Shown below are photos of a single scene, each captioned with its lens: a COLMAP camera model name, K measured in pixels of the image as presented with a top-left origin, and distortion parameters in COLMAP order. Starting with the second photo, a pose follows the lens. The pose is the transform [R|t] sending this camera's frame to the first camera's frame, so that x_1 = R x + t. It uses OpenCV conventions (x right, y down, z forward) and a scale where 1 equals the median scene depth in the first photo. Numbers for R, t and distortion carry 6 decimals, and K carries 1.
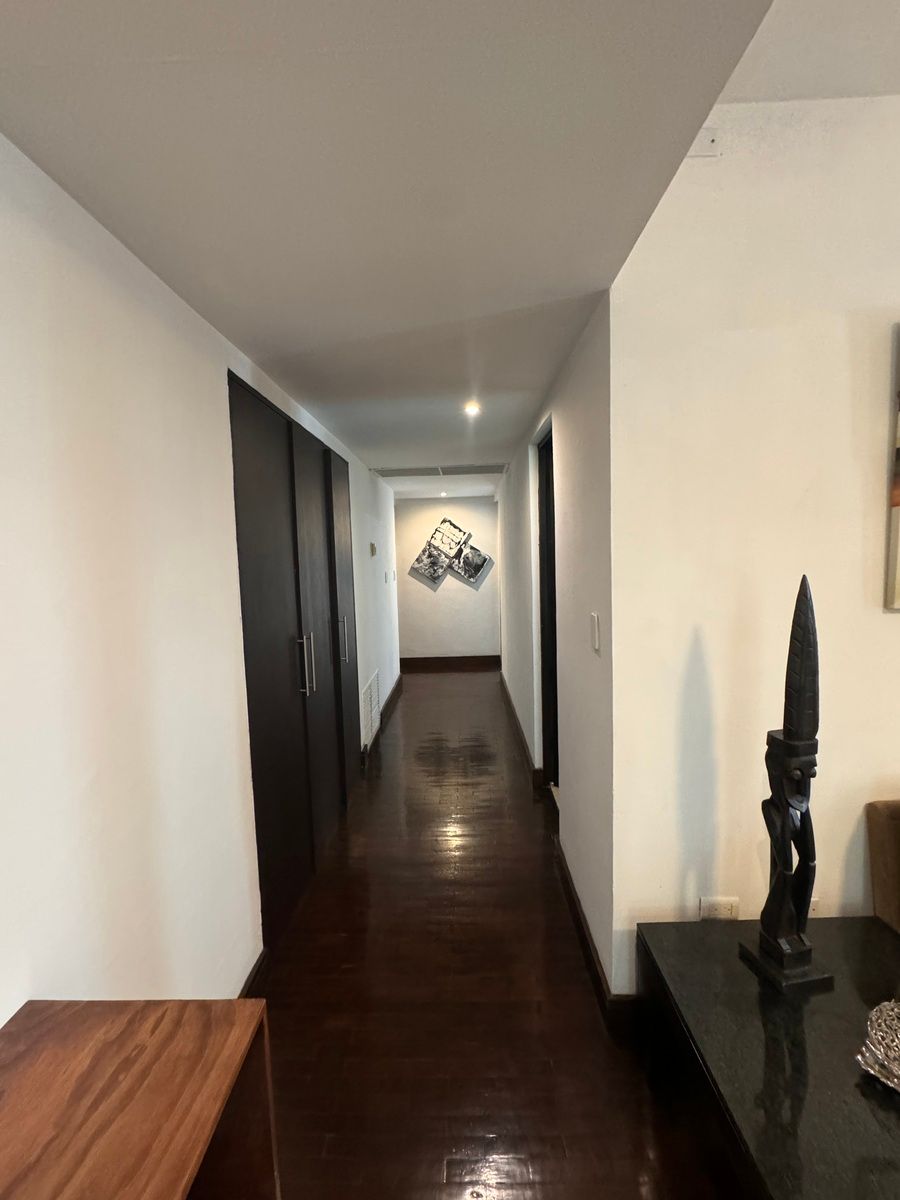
lens RADIAL K [[525.0, 0, 454.9], [0, 525.0, 595.4], [0, 0, 1]] dist [0.000498, 0.000405]
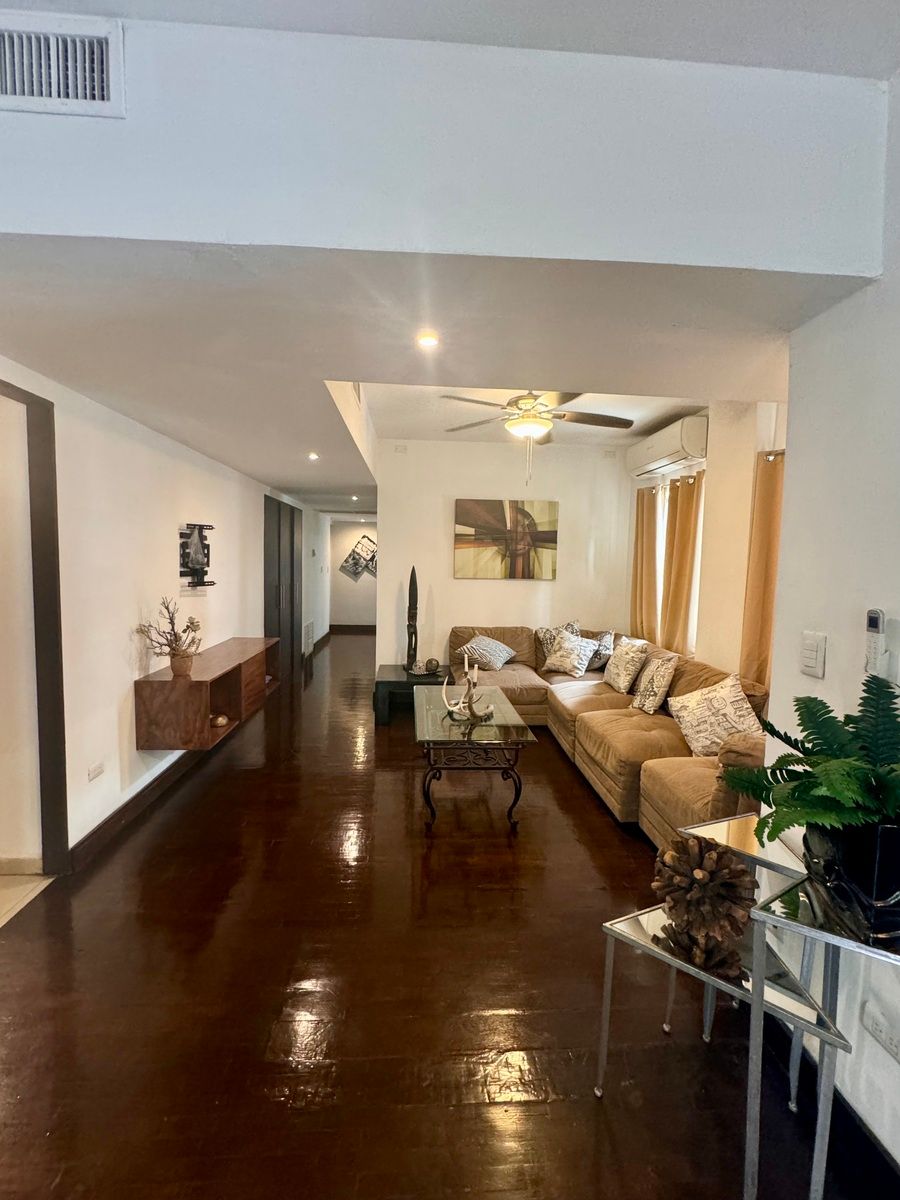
lens RADIAL K [[525.0, 0, 446.9], [0, 525.0, 602.3], [0, 0, 1]] dist [0.000498, 0.000405]
pose [[0.995835, 0.048913, 0.076945, 0.113486], [-0.048782, 0.998803, -0.003578, 0.045073], [-0.077028, -0.000190, 0.997029, -0.564931]]
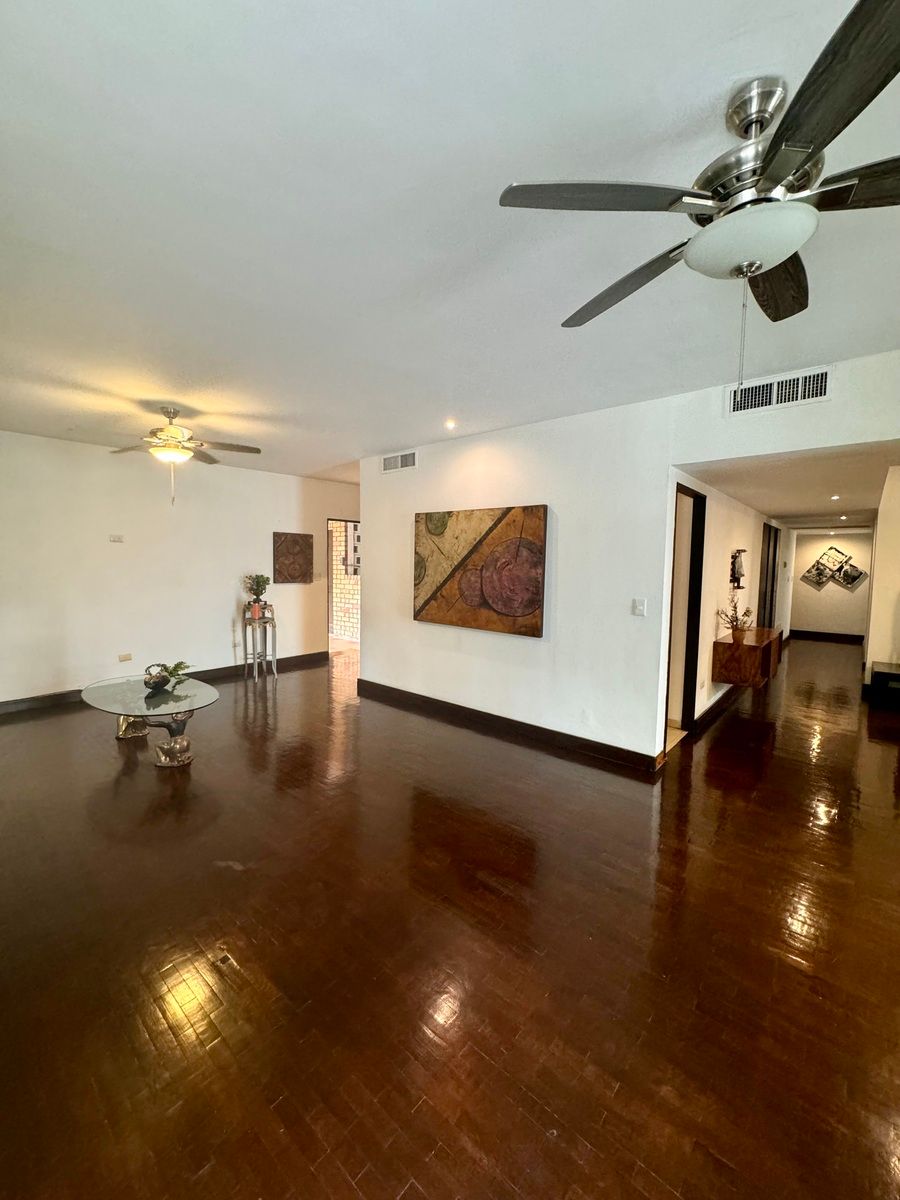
lens RADIAL K [[485.6, 0, 449.5], [0, 485.6, 603.1], [0, 0, 1]] dist [-0.000372, 0.000039]
pose [[0.769510, 0.090809, -0.632145, 0.036463], [-0.086527, 0.995537, 0.037682, 0.072958], [0.632745, 0.025701, 0.773933, -0.910130]]
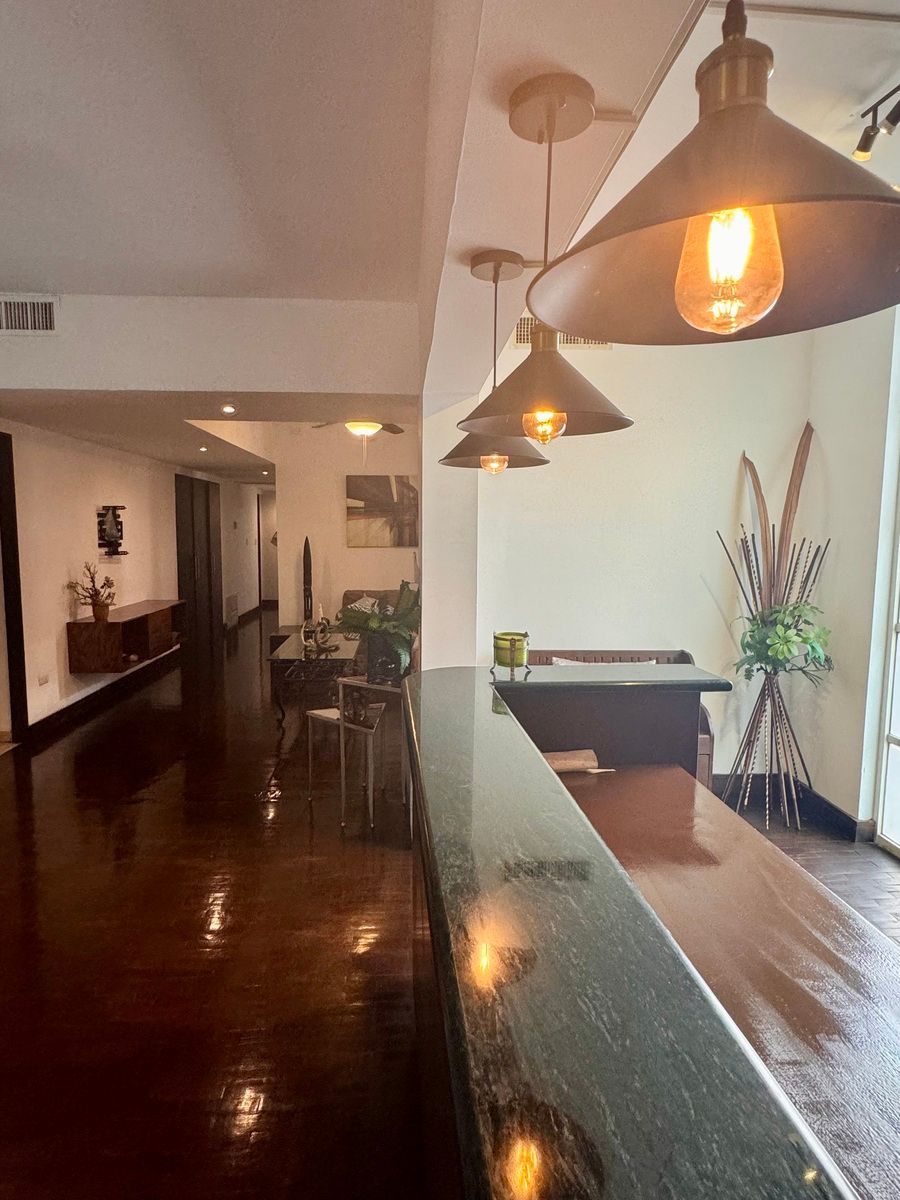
lens RADIAL K [[670.6, 0, 447.5], [0, 670.6, 601.5], [0, 0, 1]] dist [-0.003713, -0.000812]
pose [[0.996788, 0.031046, 0.073827, 0.272855], [-0.032867, 0.999181, 0.023587, 0.065059], [-0.073034, -0.025938, 0.996992, -0.914485]]
